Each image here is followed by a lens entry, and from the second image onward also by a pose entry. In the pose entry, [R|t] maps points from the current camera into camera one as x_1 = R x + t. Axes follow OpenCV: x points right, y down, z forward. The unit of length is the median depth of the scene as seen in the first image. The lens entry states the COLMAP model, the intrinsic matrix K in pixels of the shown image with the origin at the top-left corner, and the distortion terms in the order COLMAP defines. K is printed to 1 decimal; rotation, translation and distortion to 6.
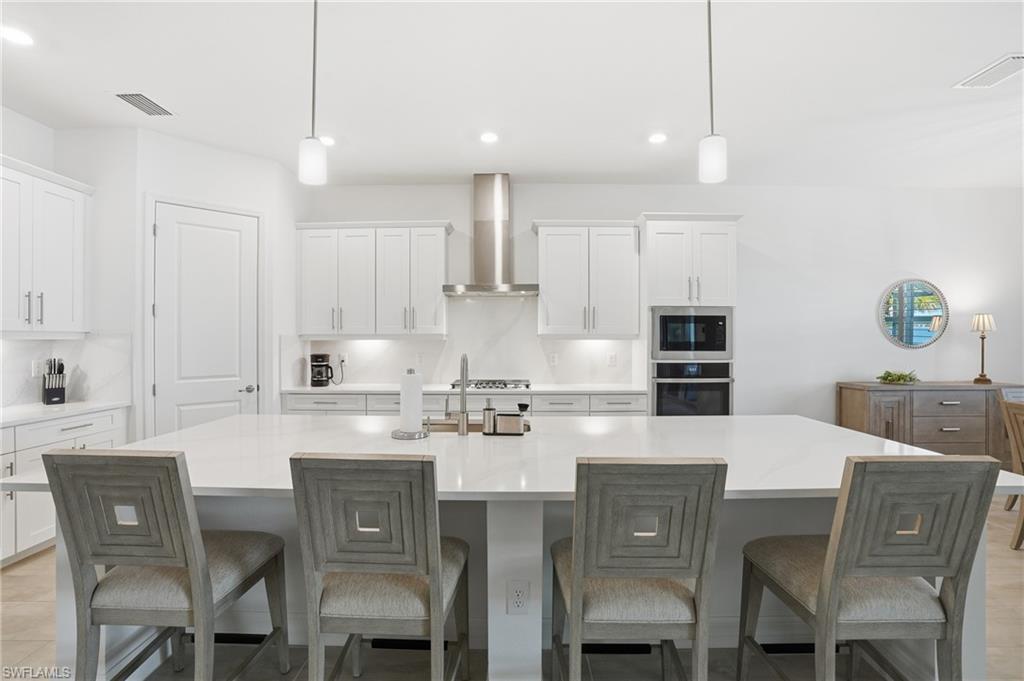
lens RADIAL K [[474.4, 0, 509.3], [0, 474.4, 338.0], [0, 0, 1]] dist [-0.070104, 0.024788]
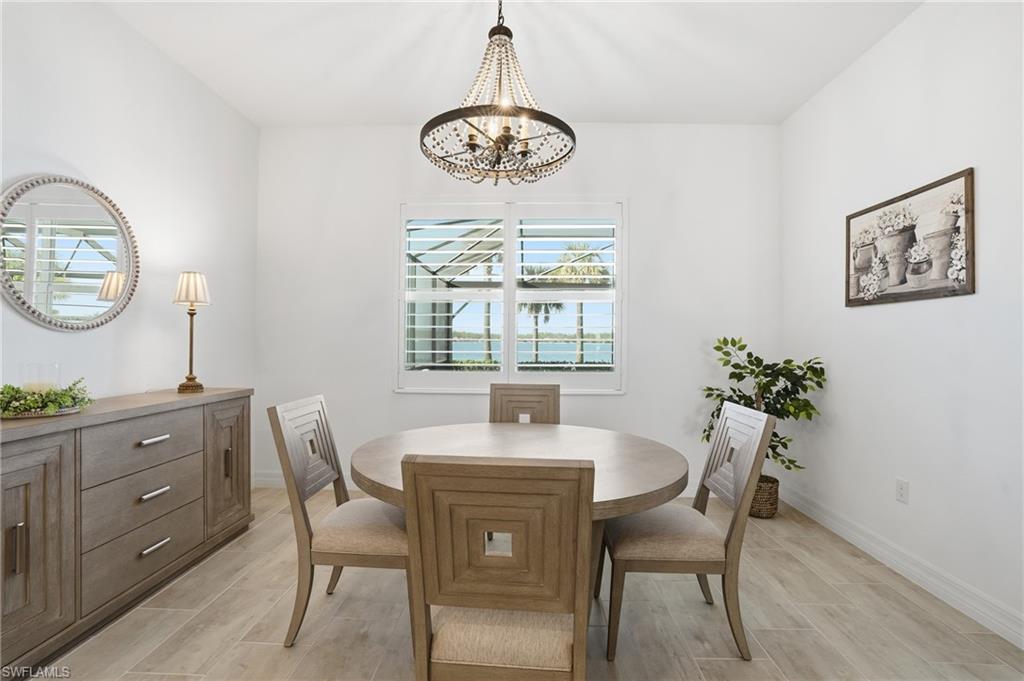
lens RADIAL K [[474.4, 0, 509.3], [0, 474.4, 338.0], [0, 0, 1]] dist [-0.070104, 0.024788]
pose [[0.023195, 0.007073, 0.999706, 0.484866], [-0.010565, 0.999921, -0.006829, 0.031953], [-0.999675, -0.010404, 0.023268, 0.604848]]
